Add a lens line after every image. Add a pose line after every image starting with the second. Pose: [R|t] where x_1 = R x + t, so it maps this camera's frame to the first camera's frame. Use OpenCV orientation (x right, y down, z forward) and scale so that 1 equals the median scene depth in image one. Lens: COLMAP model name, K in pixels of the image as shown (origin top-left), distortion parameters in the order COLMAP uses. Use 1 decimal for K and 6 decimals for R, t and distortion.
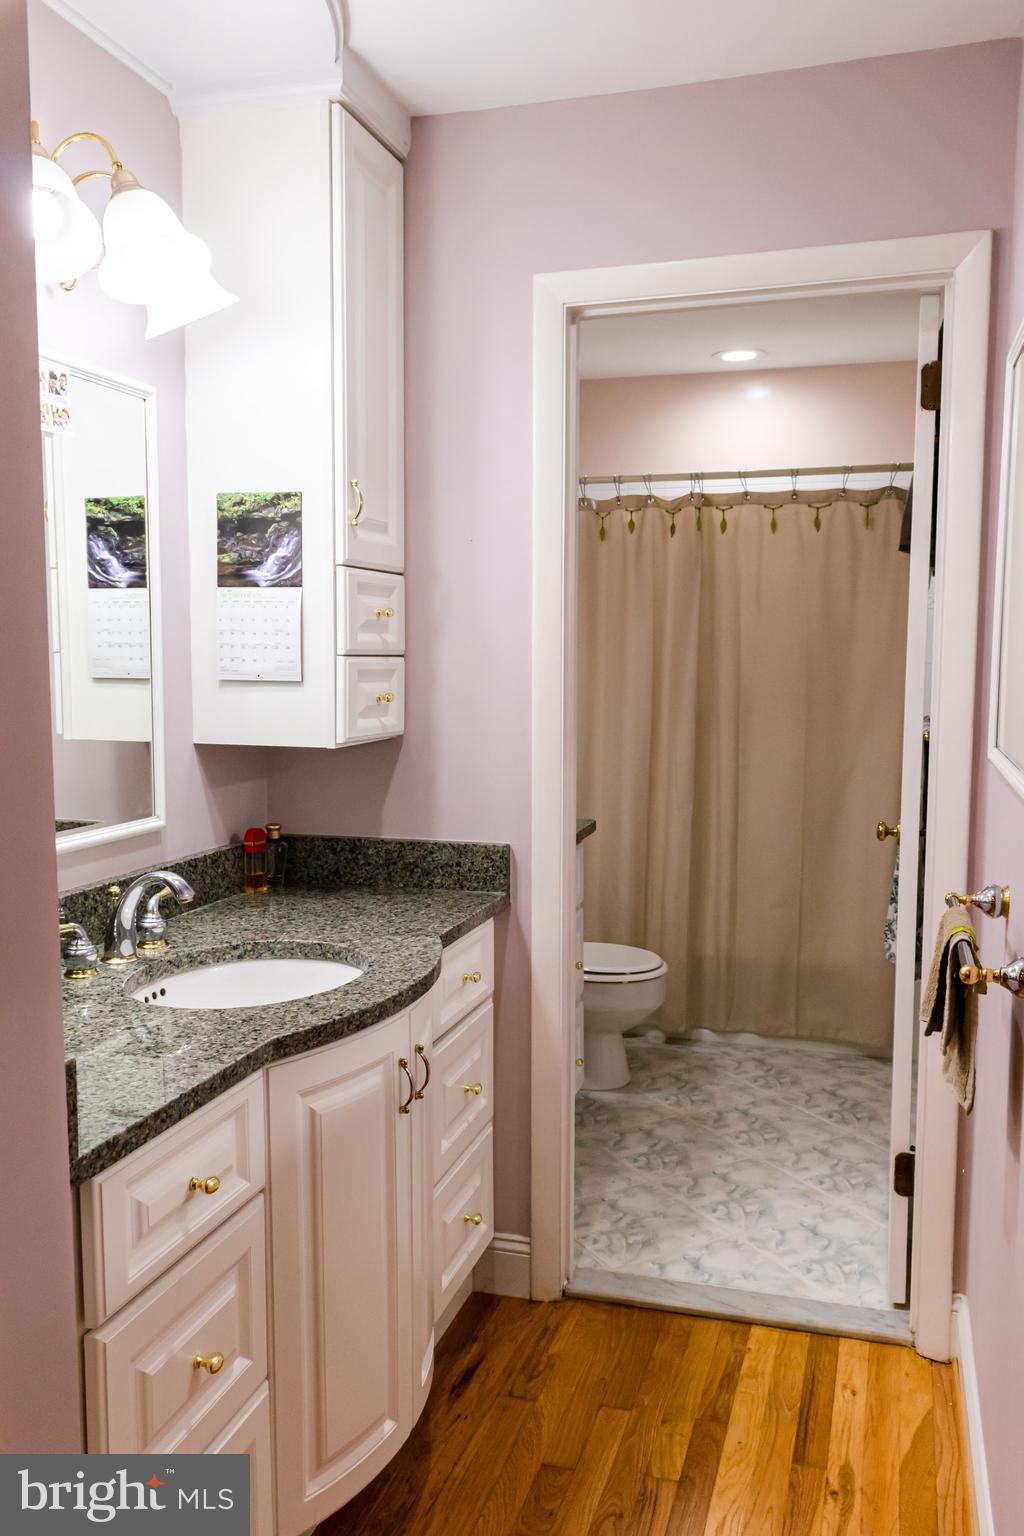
lens RADIAL K [[1227.2, 0, 517.7], [0, 1227.2, 803.9], [0, 0, 1]] dist [0.011782, 0.006547]
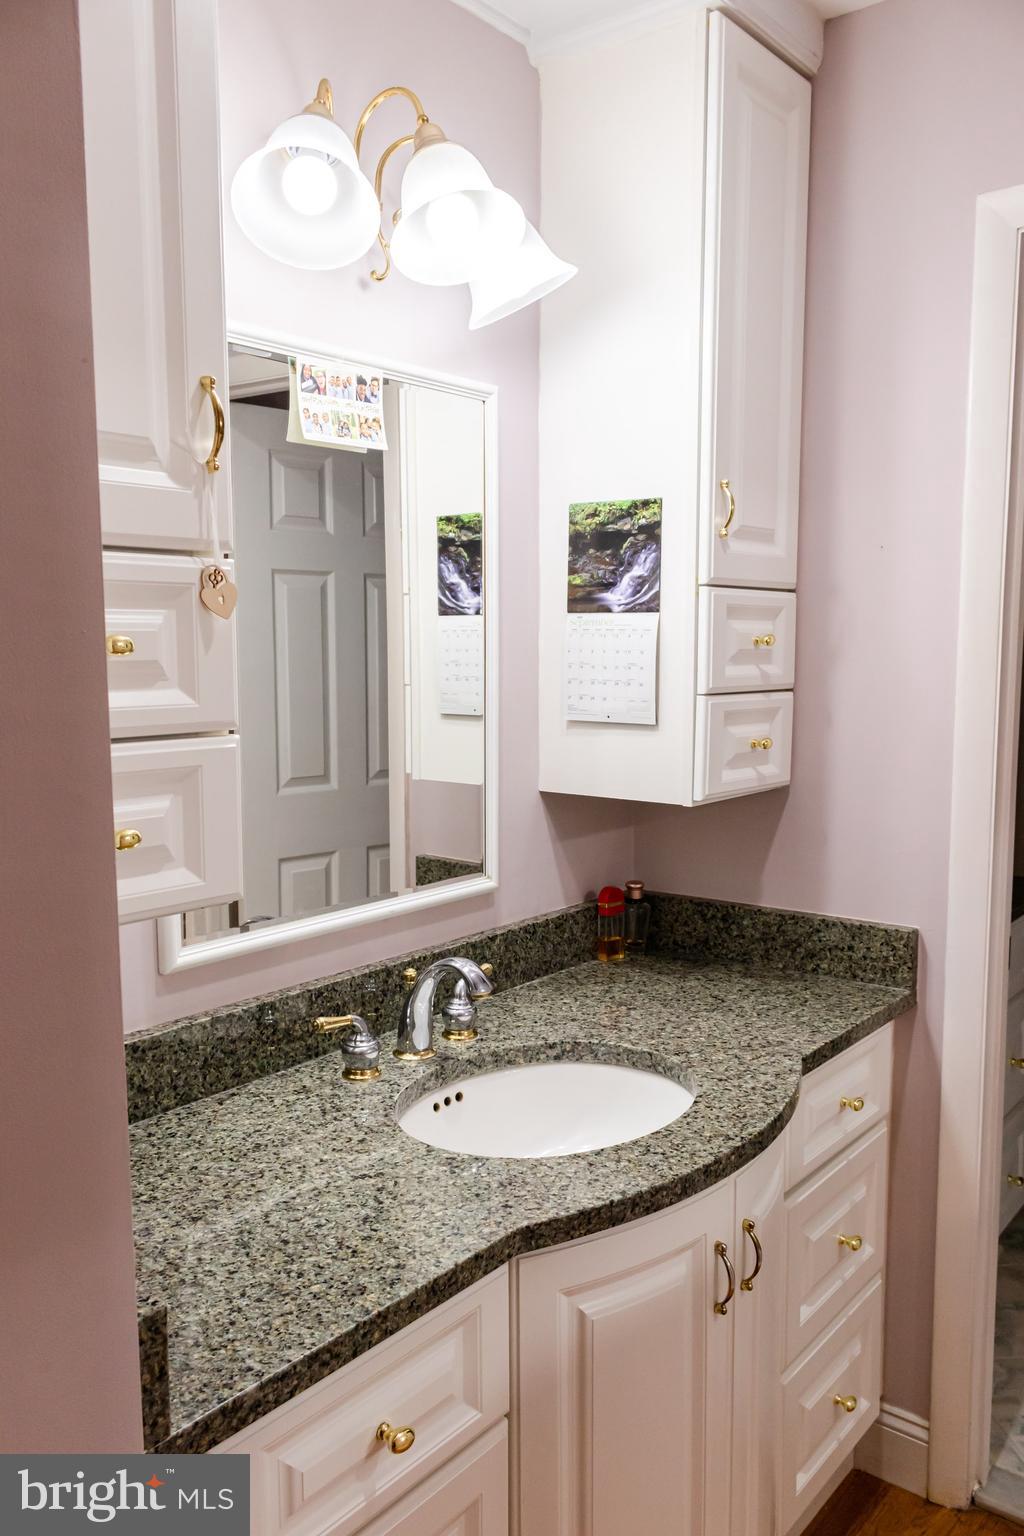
lens RADIAL K [[1227.2, 0, 517.7], [0, 1227.2, 803.9], [0, 0, 1]] dist [0.011782, 0.006547]
pose [[0.930935, 0.041268, -0.362846, 0.041684], [-0.040575, 0.999131, 0.009534, -0.050210], [0.362924, 0.005847, 0.931800, 0.188358]]
